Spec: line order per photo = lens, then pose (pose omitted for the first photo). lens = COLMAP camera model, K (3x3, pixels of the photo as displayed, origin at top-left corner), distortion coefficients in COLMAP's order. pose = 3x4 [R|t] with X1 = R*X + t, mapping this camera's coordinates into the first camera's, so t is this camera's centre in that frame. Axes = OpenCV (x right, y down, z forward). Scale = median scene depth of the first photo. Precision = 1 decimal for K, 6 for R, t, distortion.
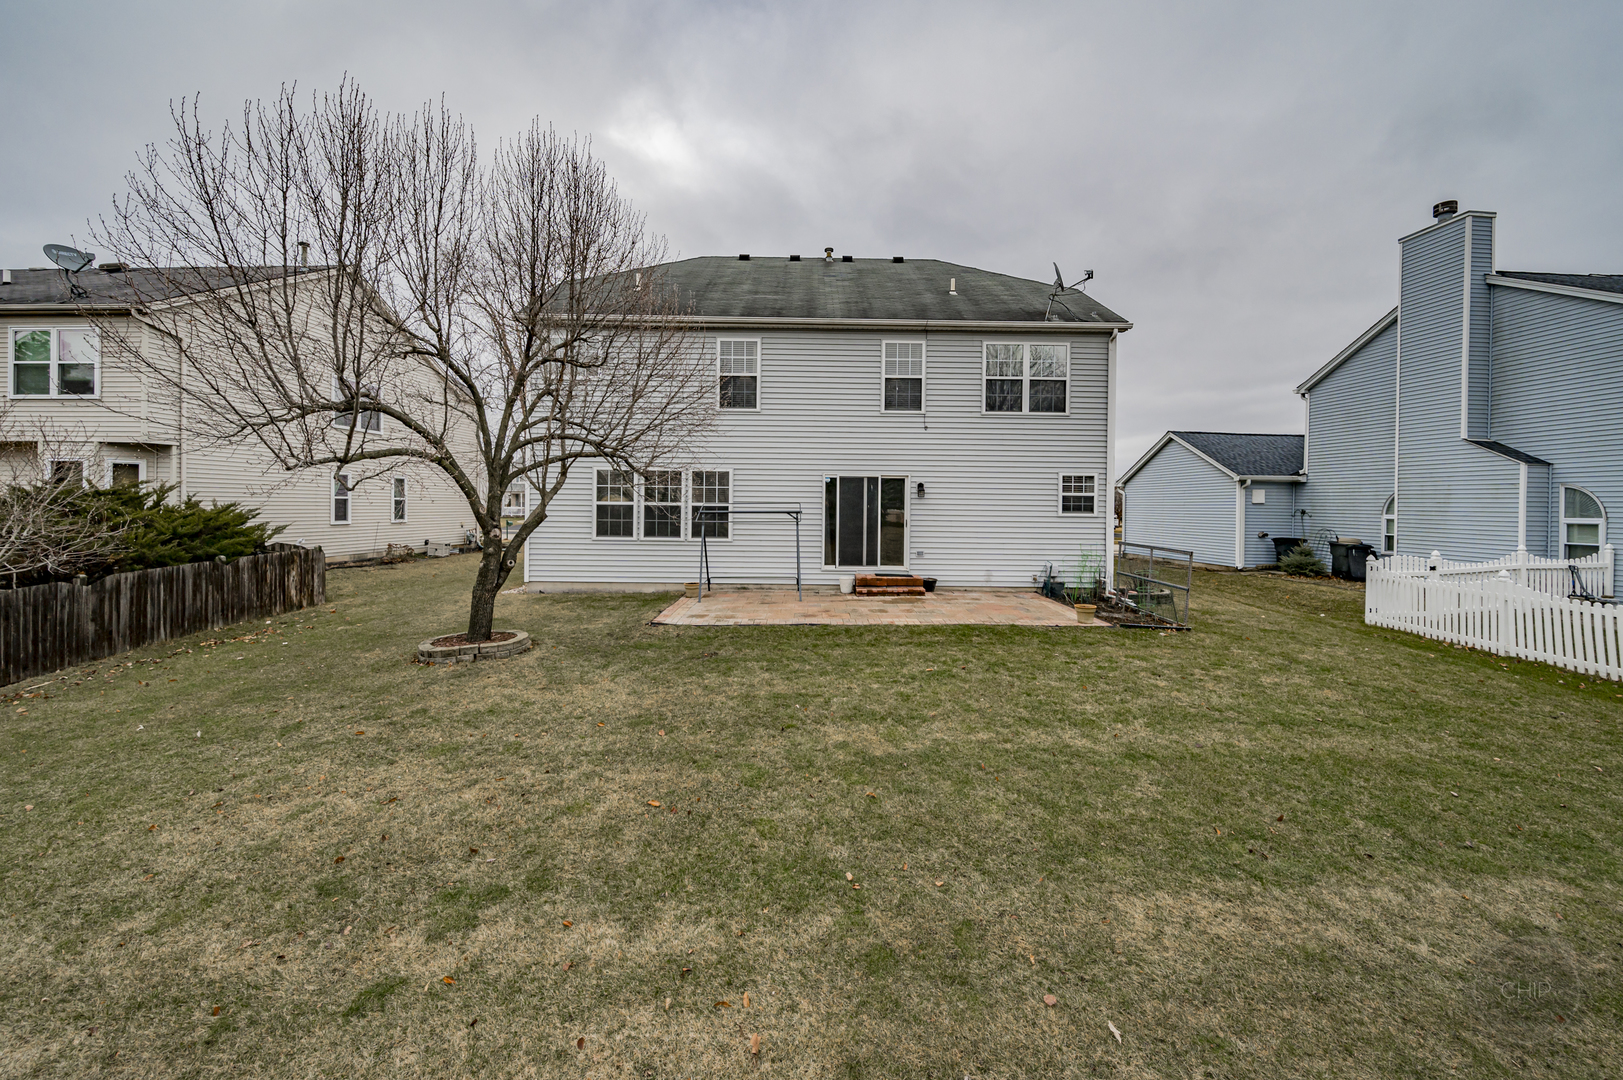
lens RADIAL K [[661.7, 0, 806.1], [0, 661.7, 508.2], [0, 0, 1]] dist [0.007534, -0.000034]
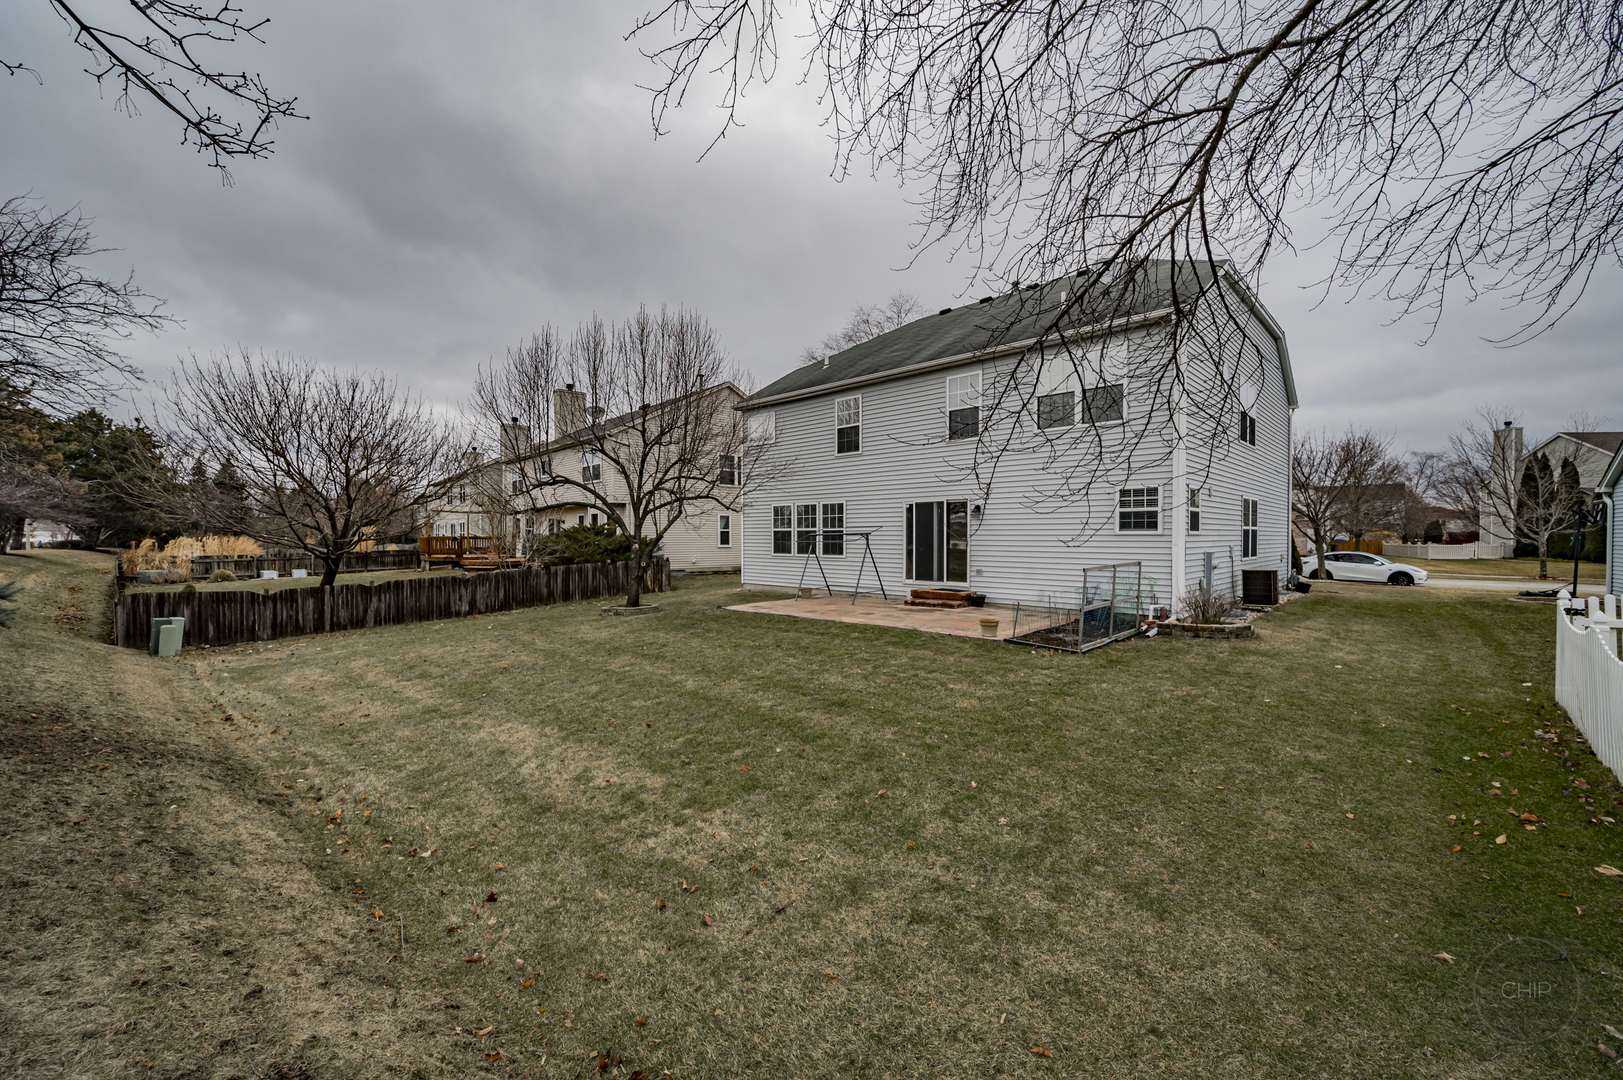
lens RADIAL K [[637.8, 0, 811.5], [0, 637.8, 540.0], [0, 0, 1]] dist [-0.001289, 0.000208]
pose [[0.713906, -0.008075, -0.700195, 0.699025], [0.007697, 0.999964, -0.003684, 0.019797], [0.700200, -0.002759, 0.713942, 0.081649]]
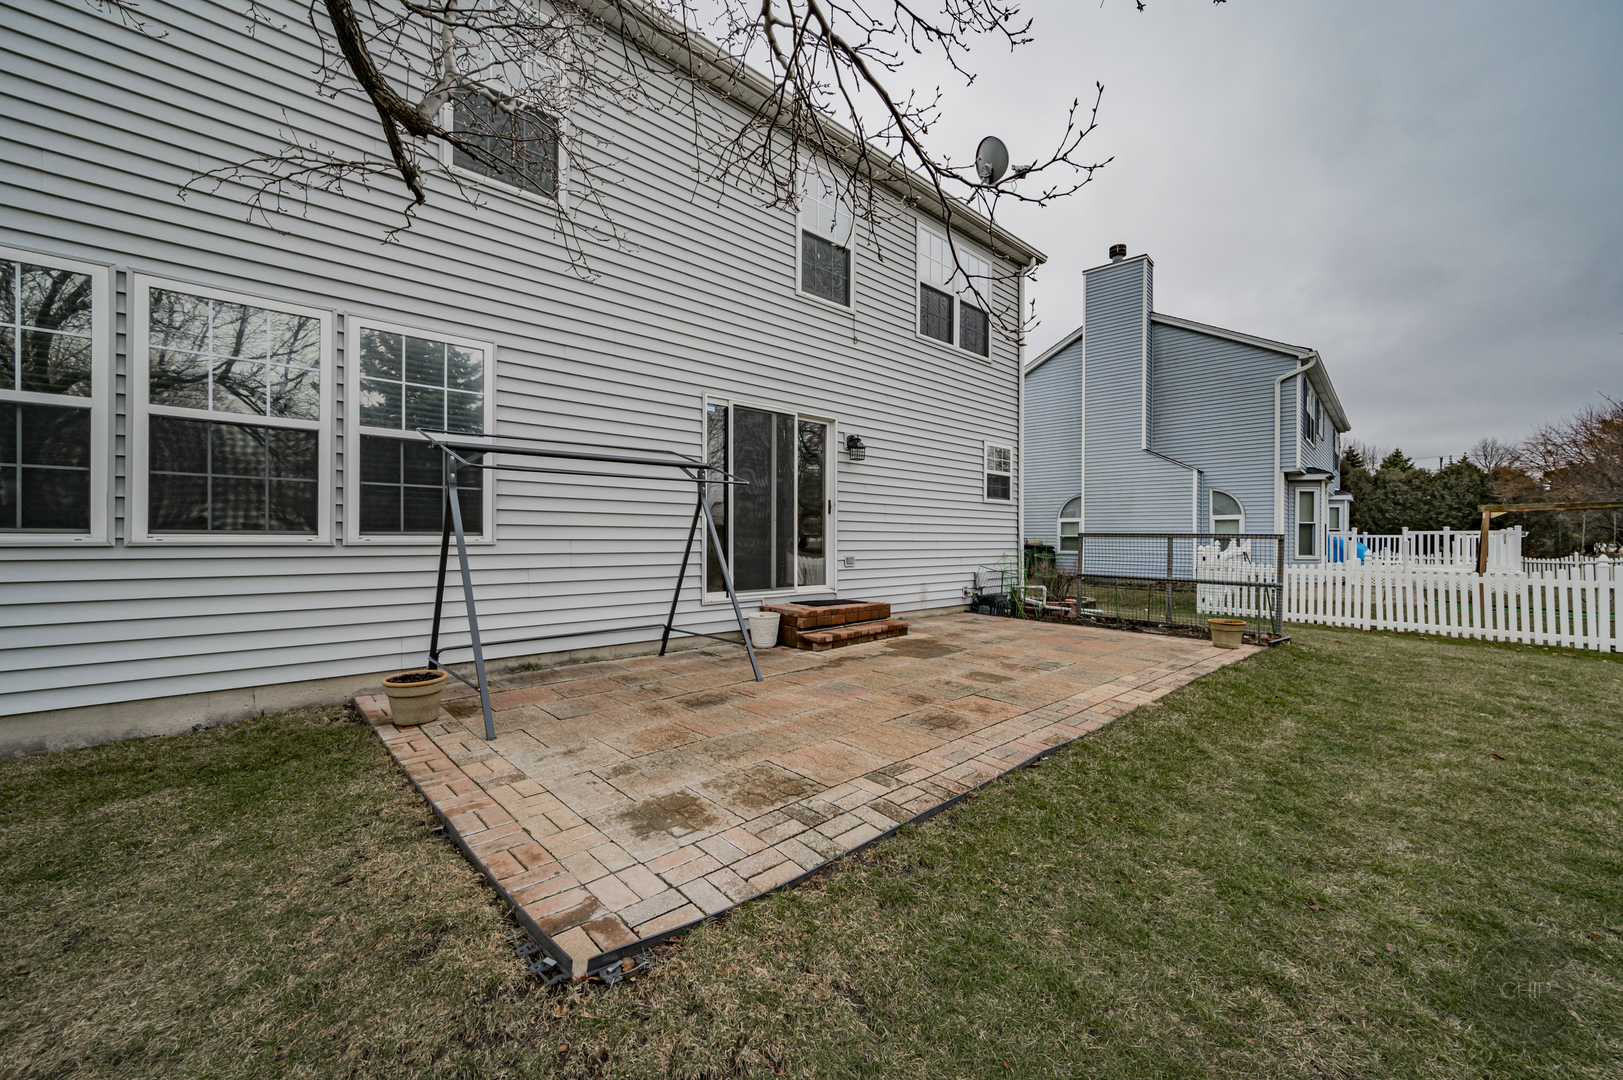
lens RADIAL K [[644.7, 0, 811.5], [0, 644.7, 540.0], [0, 0, 1]] dist [0.003409, 0.000223]
pose [[0.737057, -0.009859, 0.675759, -0.223256], [0.009098, 0.999948, 0.004666, 0.047722], [-0.675769, 0.002709, 0.737108, 0.617914]]
